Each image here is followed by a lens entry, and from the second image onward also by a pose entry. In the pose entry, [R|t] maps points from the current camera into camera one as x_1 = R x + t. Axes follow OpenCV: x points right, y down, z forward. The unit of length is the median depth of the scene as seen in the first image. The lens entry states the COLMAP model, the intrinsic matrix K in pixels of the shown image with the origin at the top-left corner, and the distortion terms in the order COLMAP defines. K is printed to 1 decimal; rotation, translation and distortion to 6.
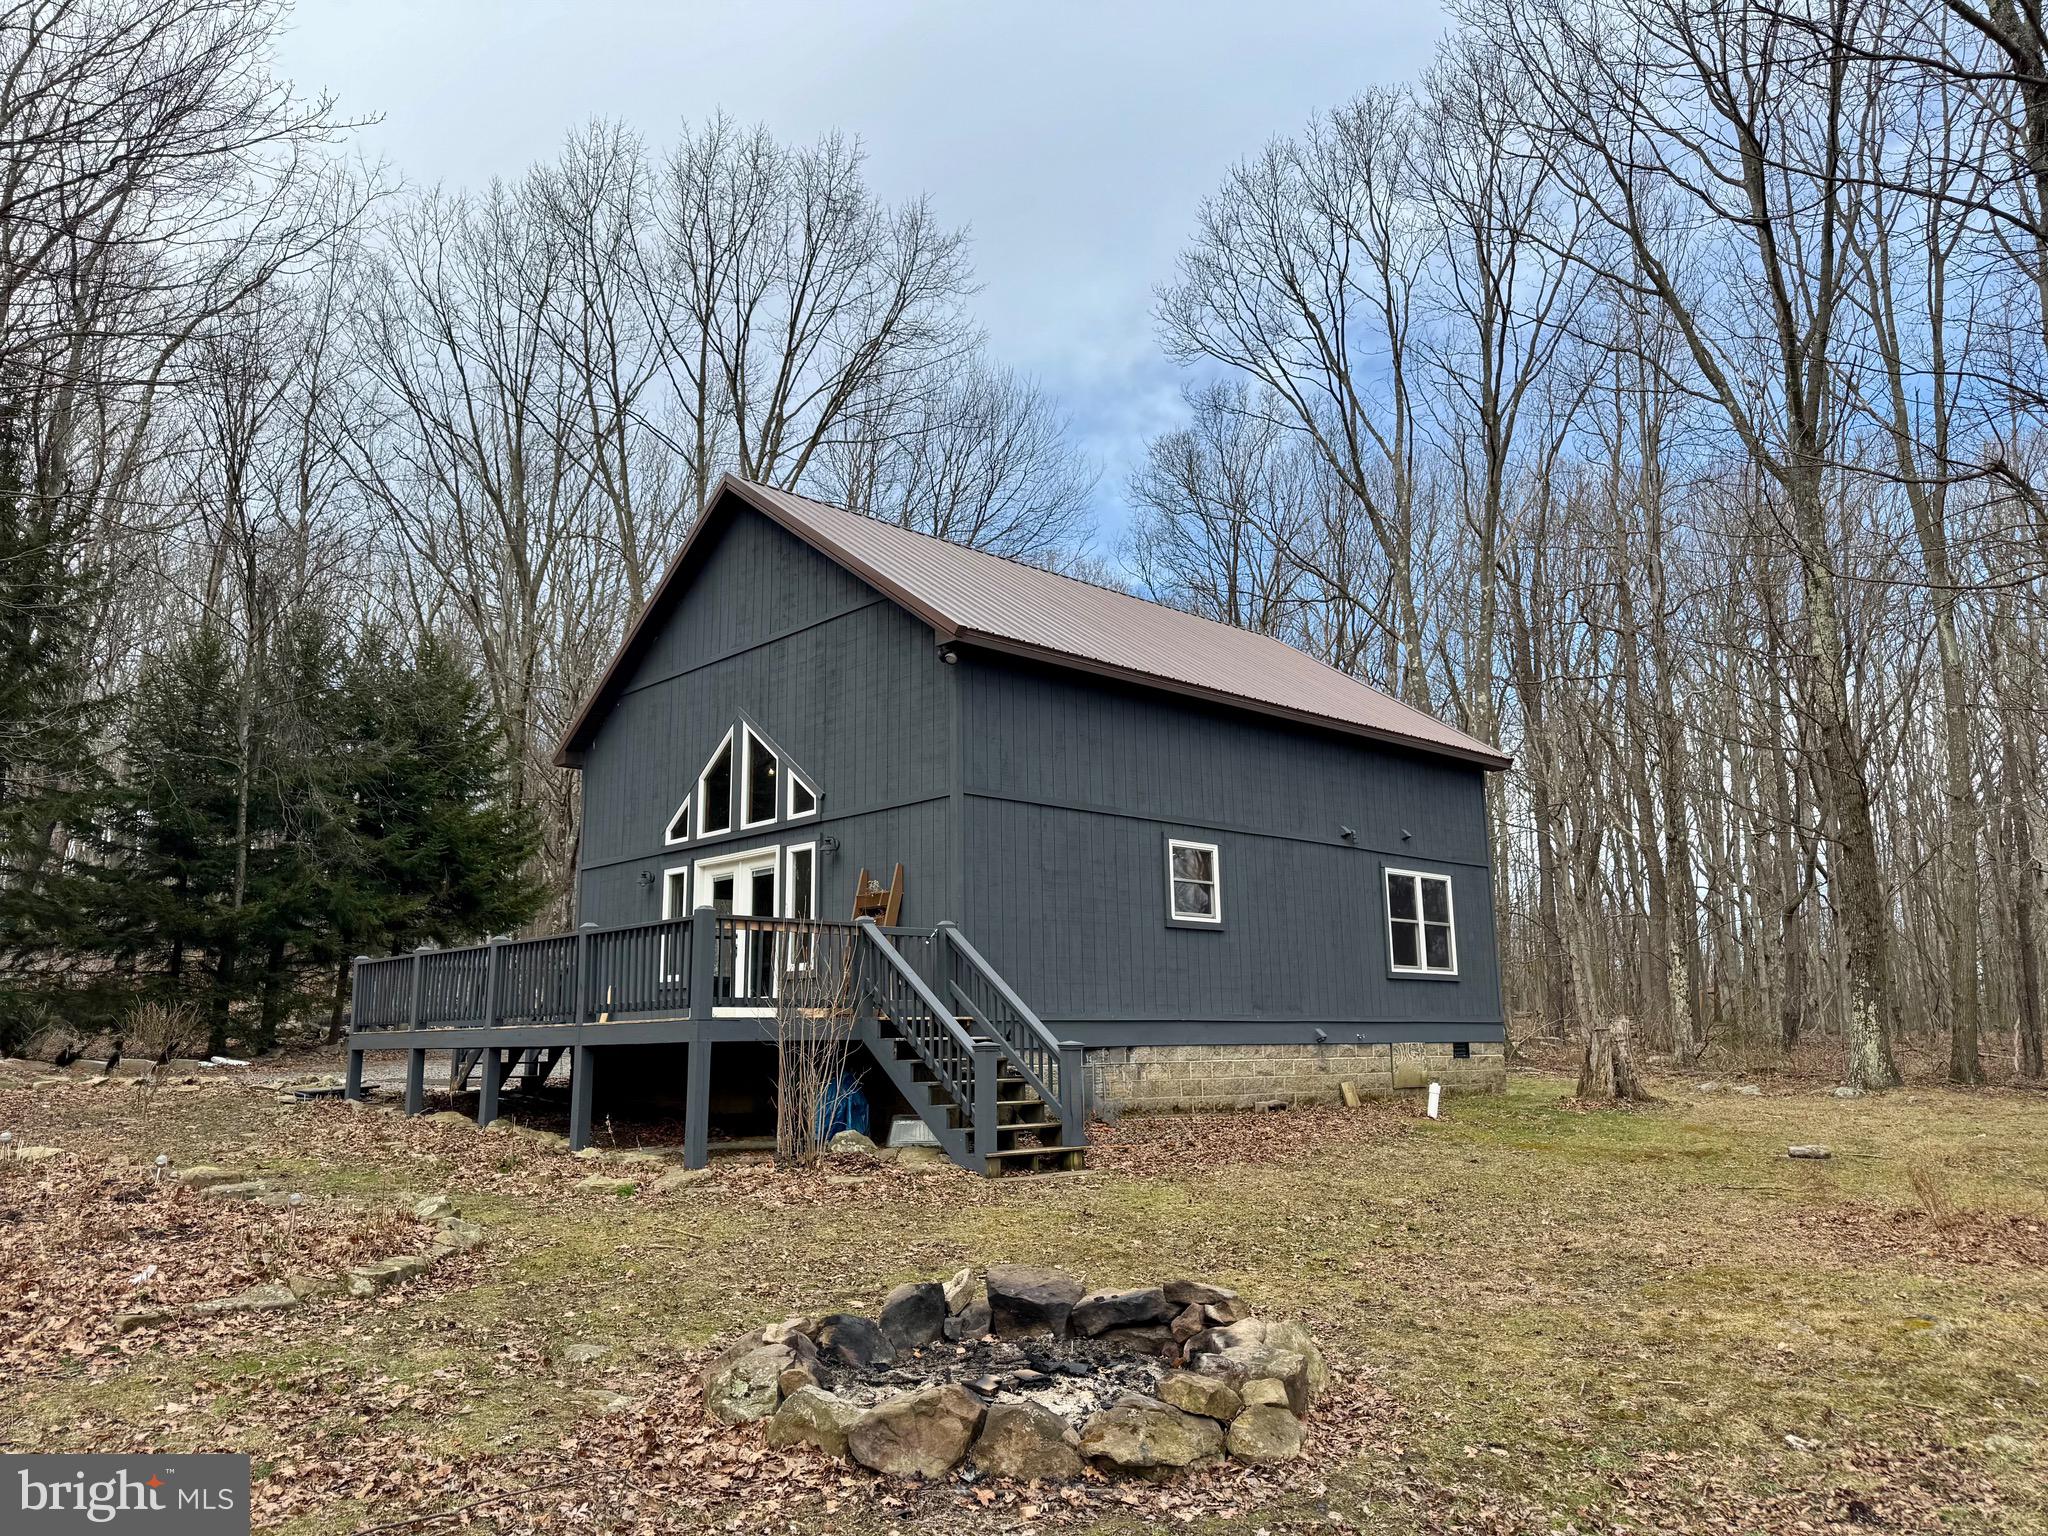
lens RADIAL K [[1436.3, 0, 1019.7], [0, 1436.3, 789.2], [0, 0, 1]] dist [0.053833, -0.060834]
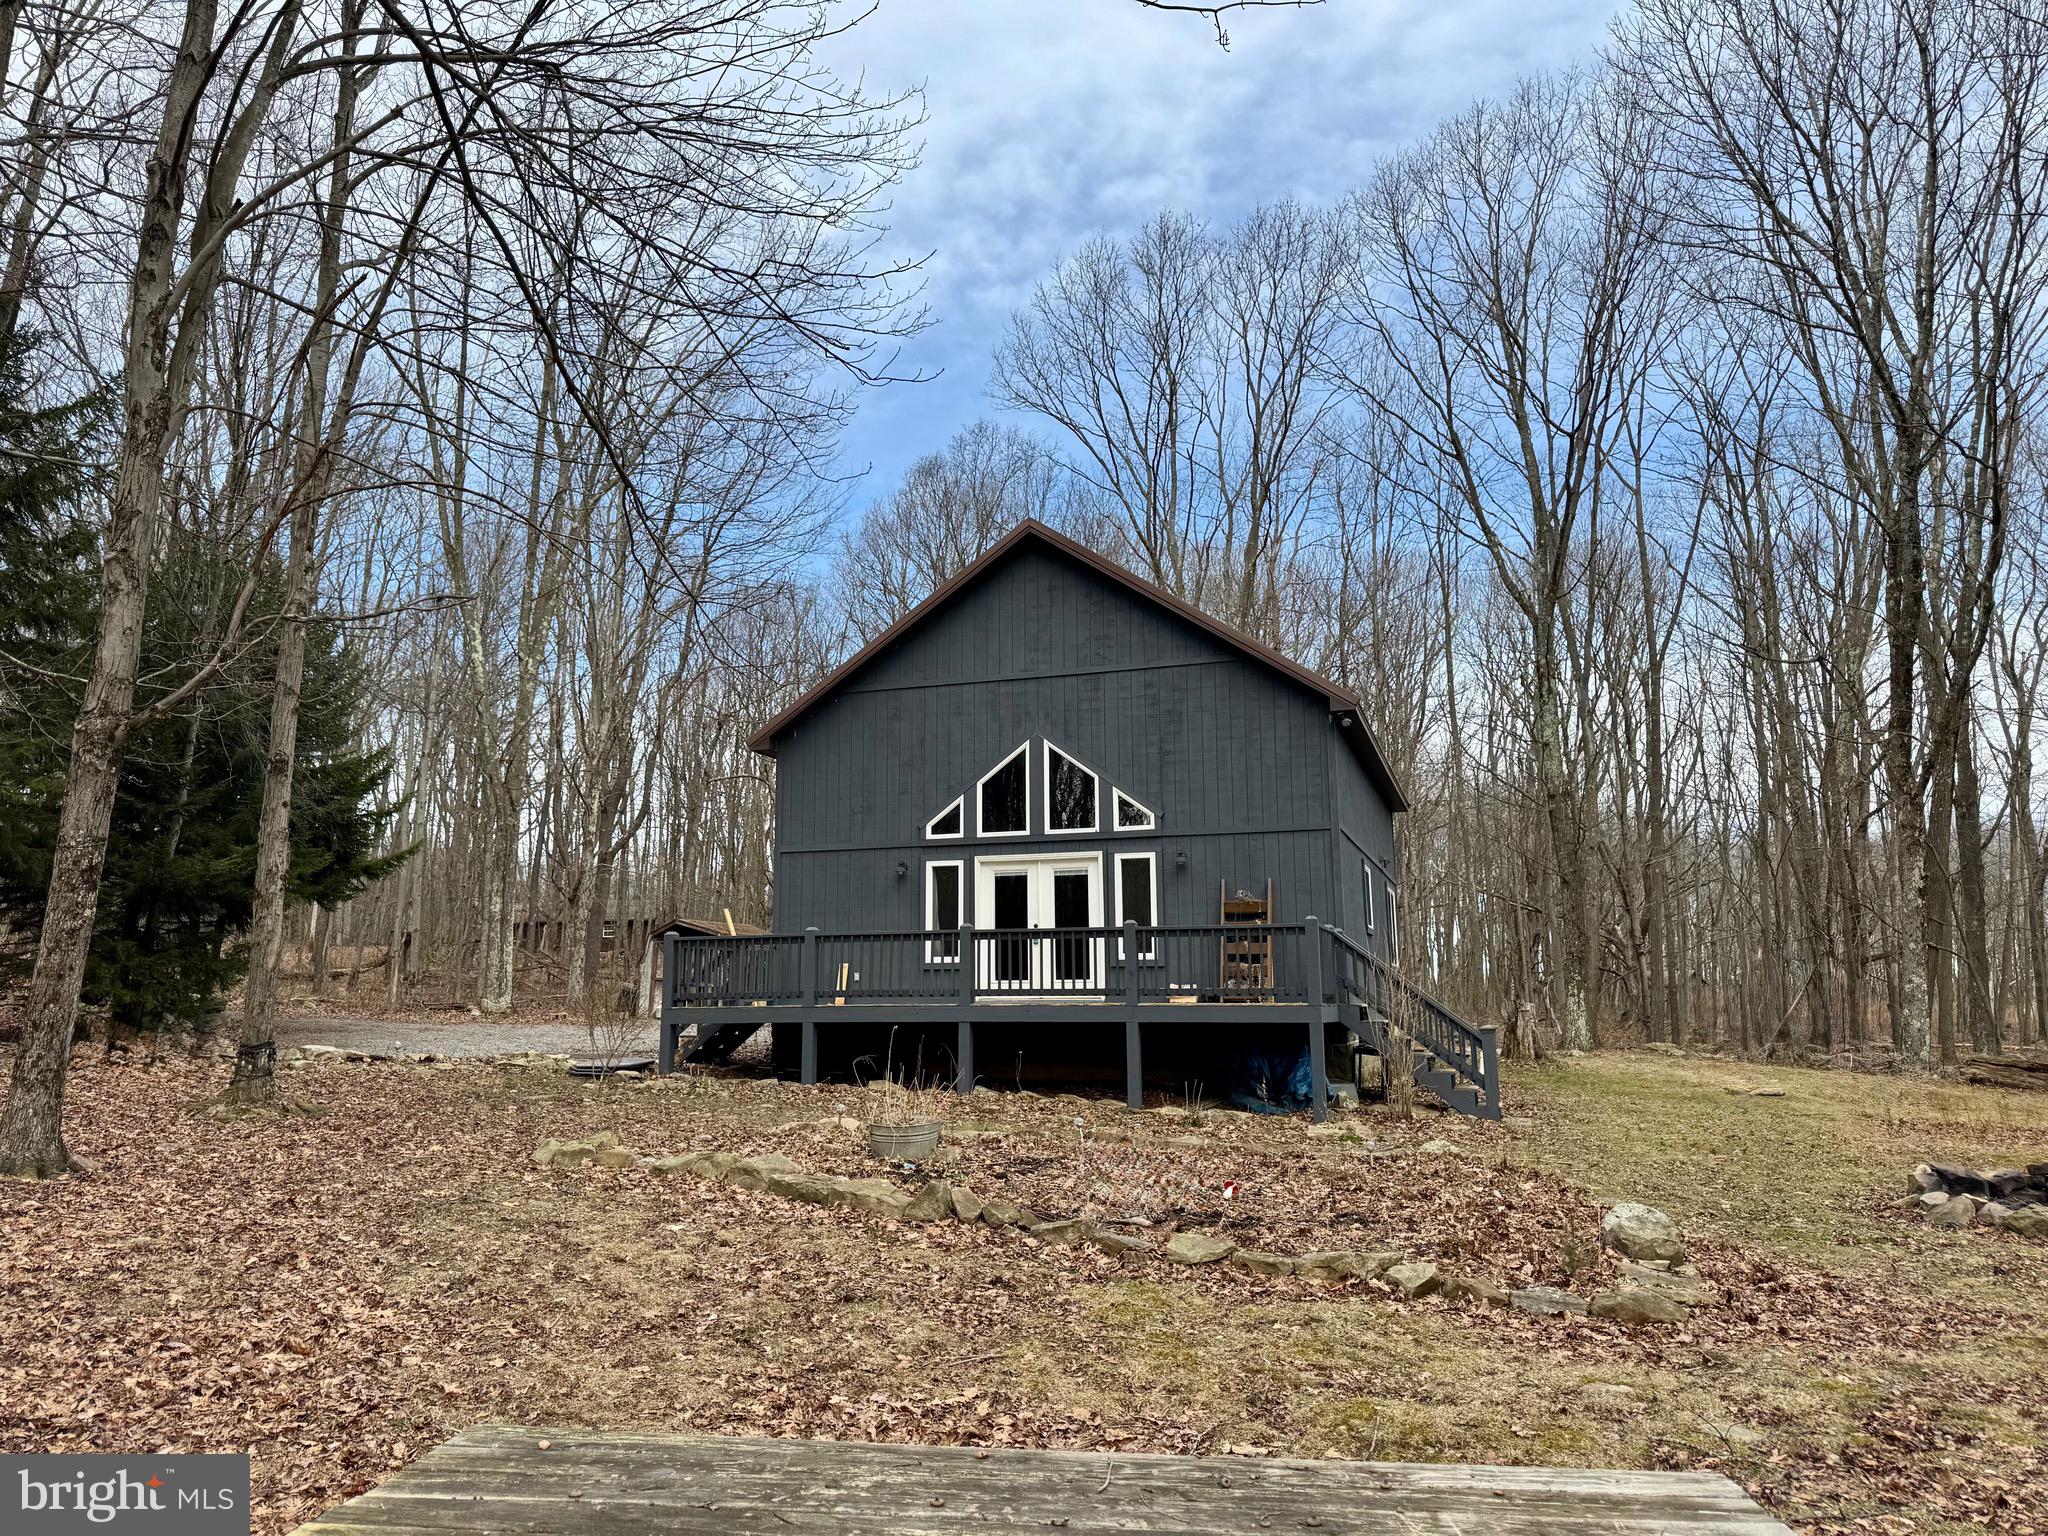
lens RADIAL K [[1436.3, 0, 1044.5], [0, 1436.3, 756.5], [0, 0, 1]] dist [0.053833, -0.060834]
pose [[0.879274, 0.086808, 0.468339, -0.598396], [-0.086534, 0.996003, -0.022150, -0.006490], [-0.468390, -0.021051, 0.883271, -0.008686]]
